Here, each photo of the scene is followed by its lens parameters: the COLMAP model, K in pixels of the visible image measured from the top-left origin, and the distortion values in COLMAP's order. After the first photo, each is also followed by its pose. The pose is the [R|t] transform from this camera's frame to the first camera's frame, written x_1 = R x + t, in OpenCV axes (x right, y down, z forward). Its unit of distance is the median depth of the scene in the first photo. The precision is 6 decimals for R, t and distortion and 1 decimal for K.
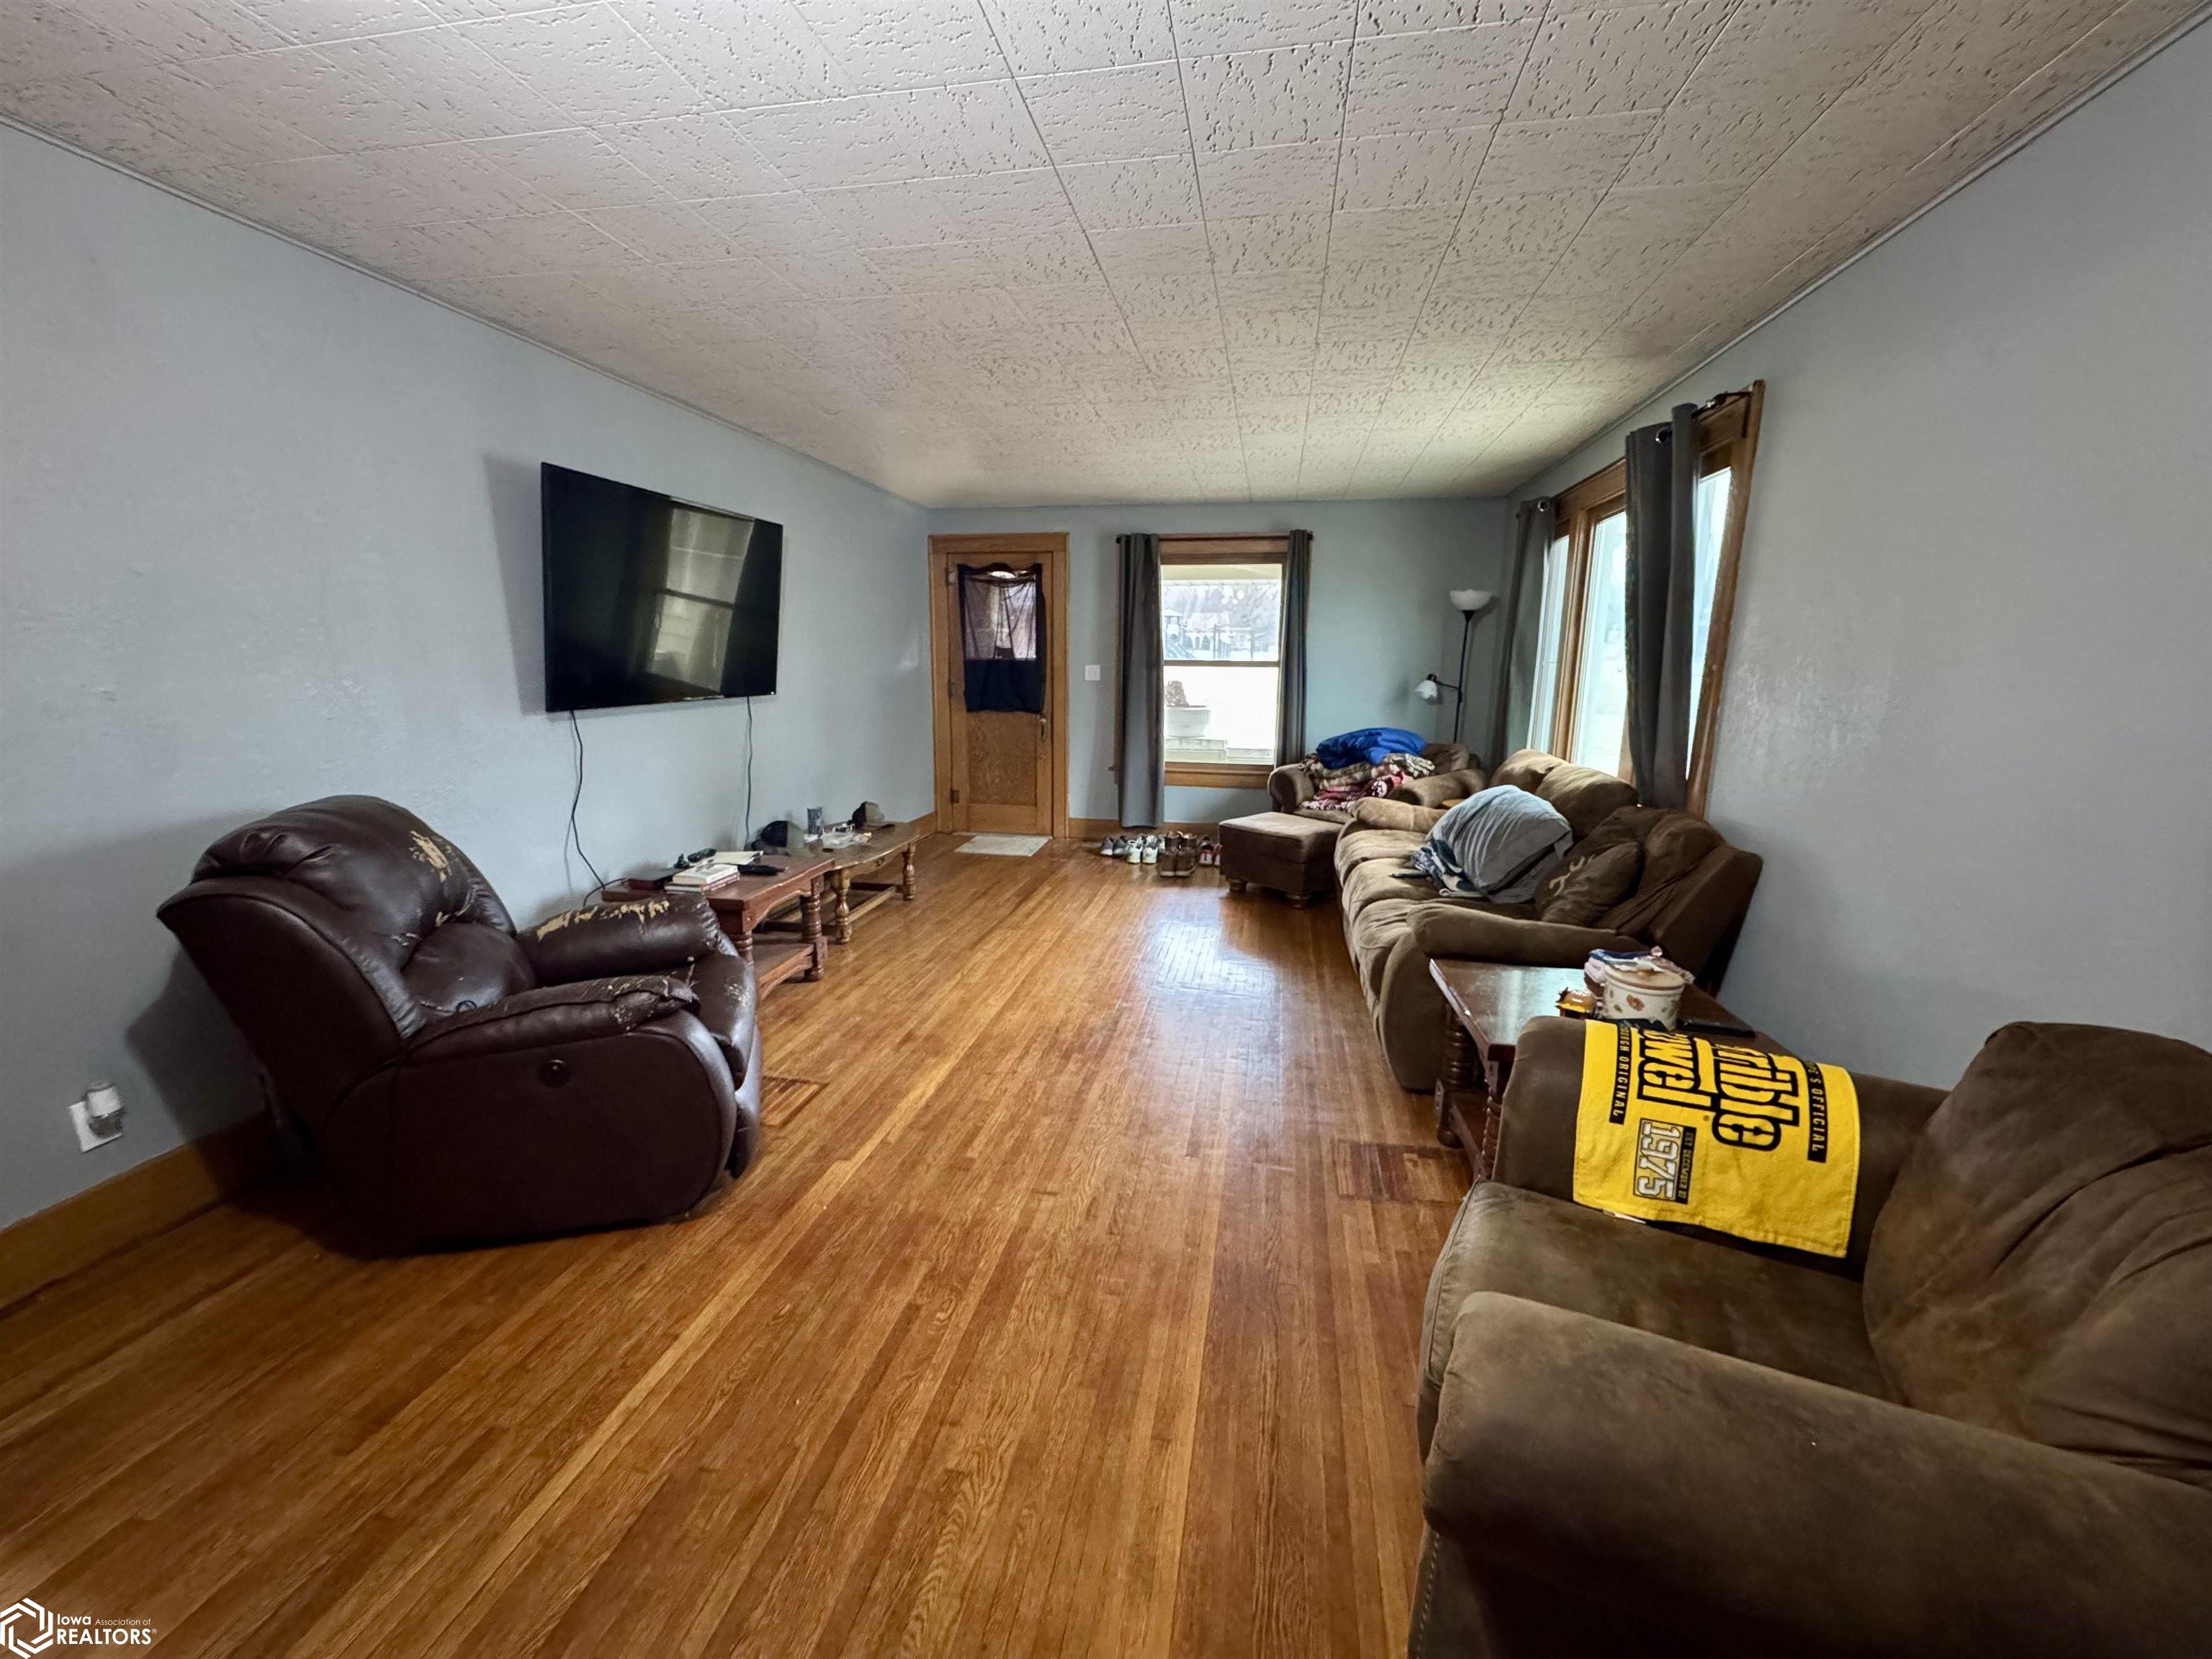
lens RADIAL K [[877.8, 0, 1106.0], [0, 877.8, 829.5], [0, 0, 1]] dist [-0.002048, -0.000360]
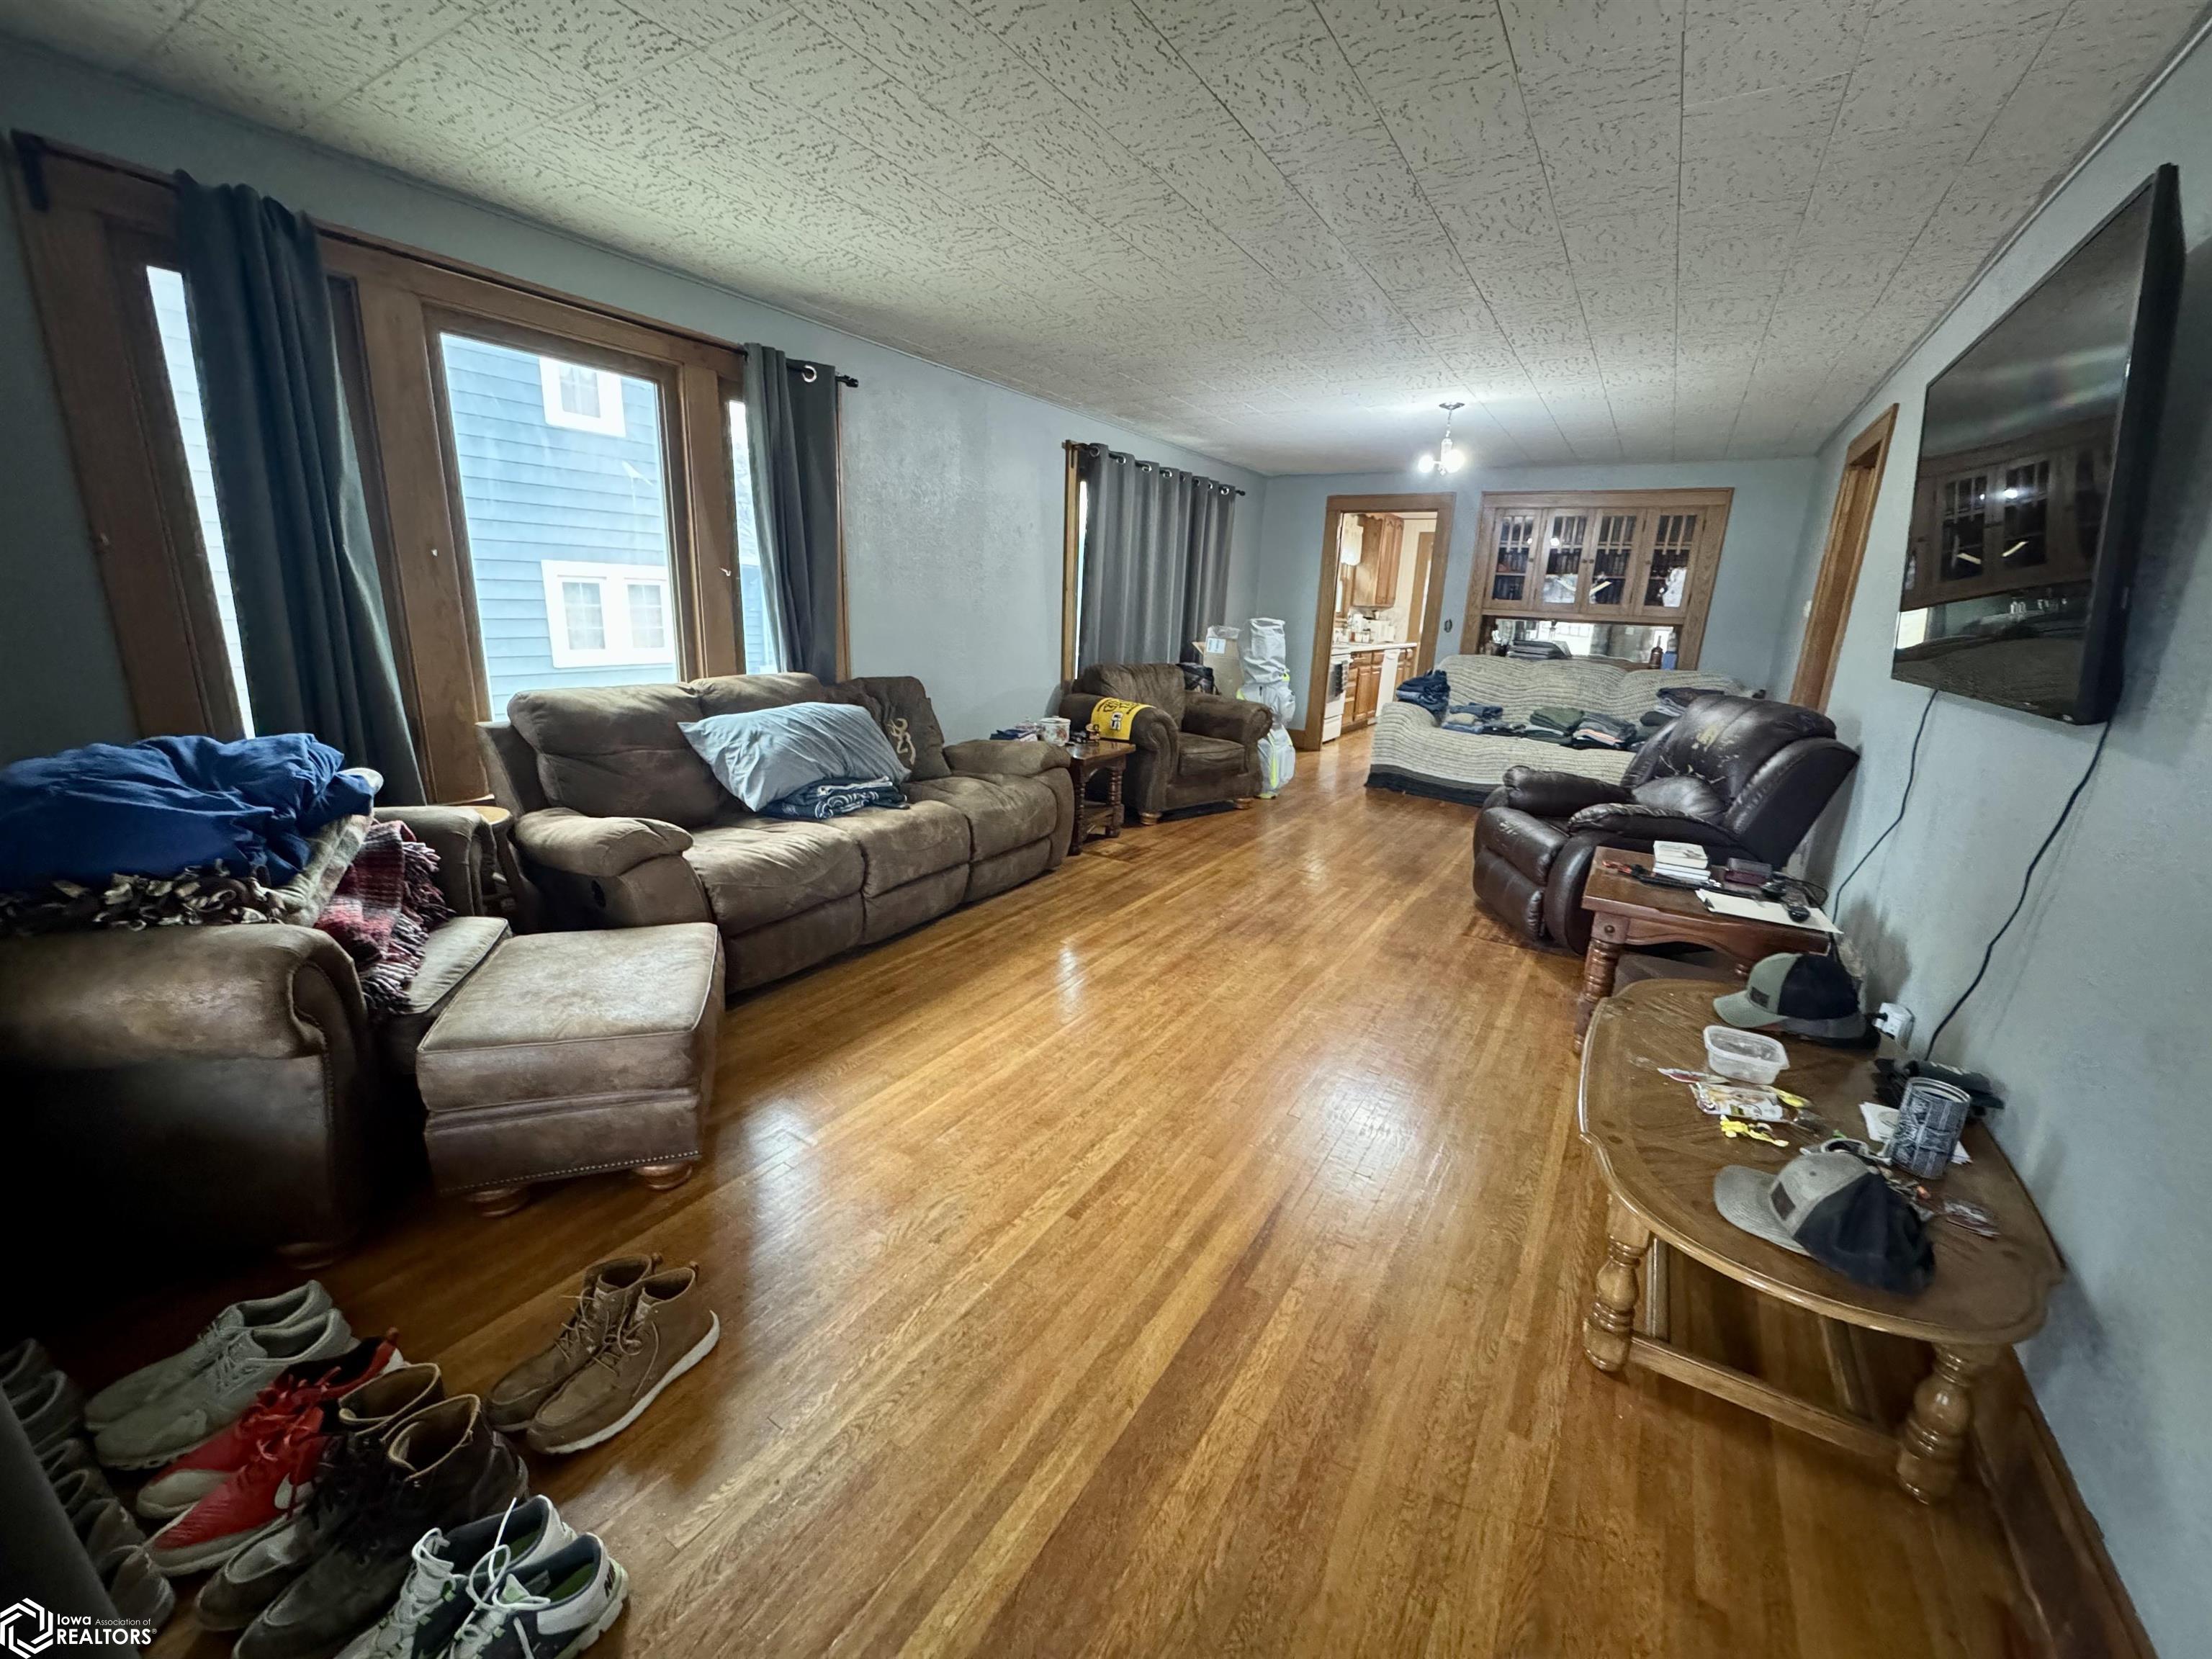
lens RADIAL K [[877.8, 0, 1106.0], [0, 877.8, 829.5], [0, 0, 1]] dist [-0.002048, -0.000360]
pose [[-0.930678, -0.138232, 0.338720, -0.269164], [0.023304, 0.901587, 0.431970, -0.461954], [-0.365097, 0.409919, -0.835865, 2.429923]]
